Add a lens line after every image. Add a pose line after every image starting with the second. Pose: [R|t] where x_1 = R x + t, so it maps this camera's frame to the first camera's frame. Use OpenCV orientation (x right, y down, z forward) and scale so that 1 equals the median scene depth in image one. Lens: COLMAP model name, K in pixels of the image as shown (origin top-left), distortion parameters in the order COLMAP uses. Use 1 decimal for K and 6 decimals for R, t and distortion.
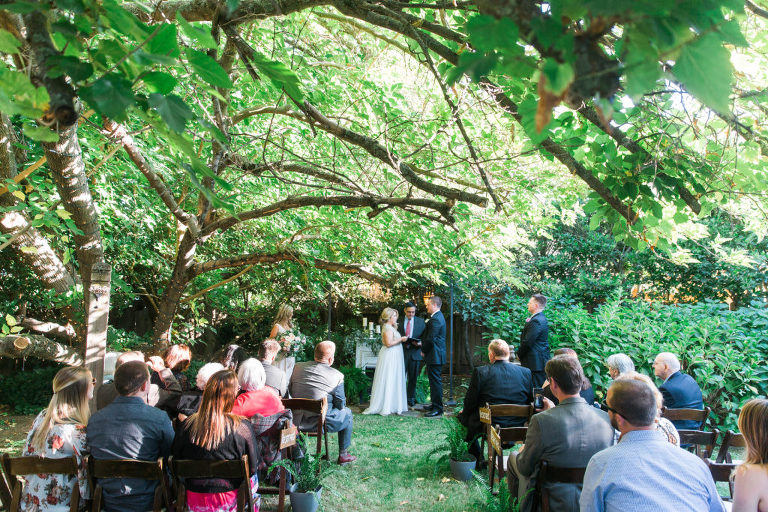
lens RADIAL K [[526.3, 0, 384.0], [0, 526.3, 256.0], [0, 0, 1]] dist [0.022432, 0.000142]
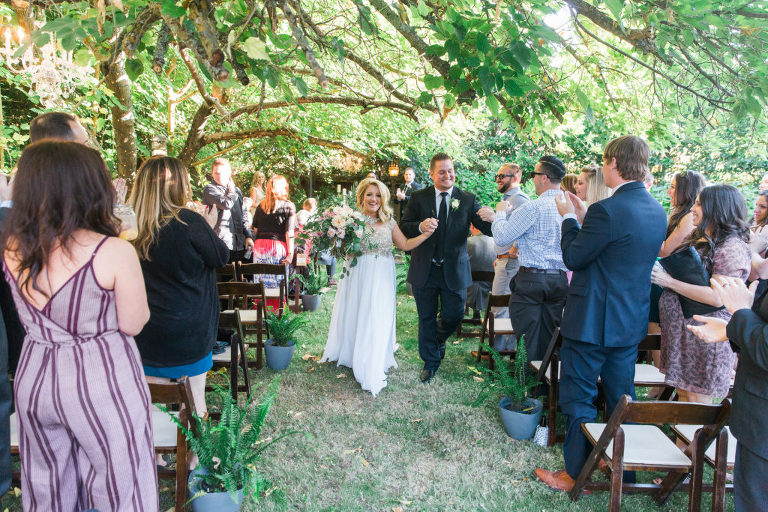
lens RADIAL K [[526.3, 0, 384.0], [0, 526.3, 256.0], [0, 0, 1]] dist [0.022432, 0.000142]
pose [[0.996768, 0.018064, 0.078283, -0.035820], [-0.036440, 0.970051, 0.240153, -0.021269], [-0.071600, -0.242230, 0.967573, -0.267773]]
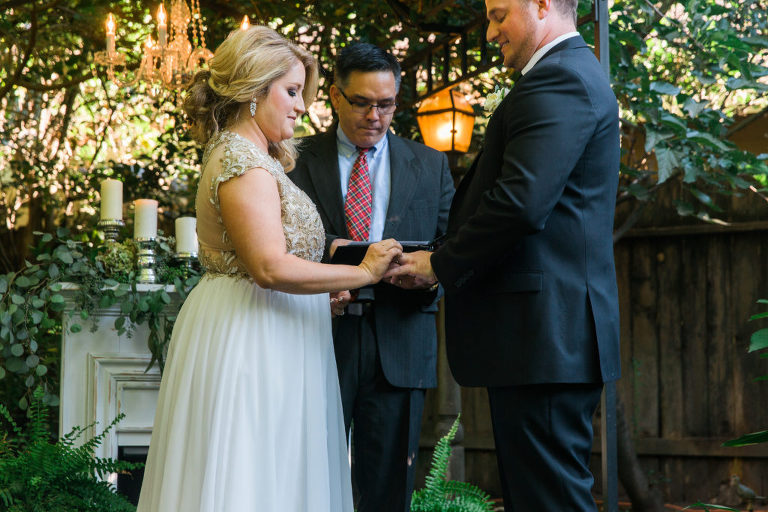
lens RADIAL K [[1489.0, 0, 384.0], [0, 1489.0, 256.0], [0, 0, 1]] dist [0.009195, -0.001619]
pose [[0.994611, -0.017464, 0.102195, 0.005306], [0.013936, 0.999285, 0.035142, 0.180778], [-0.102735, -0.033529, 0.994144, 0.694046]]
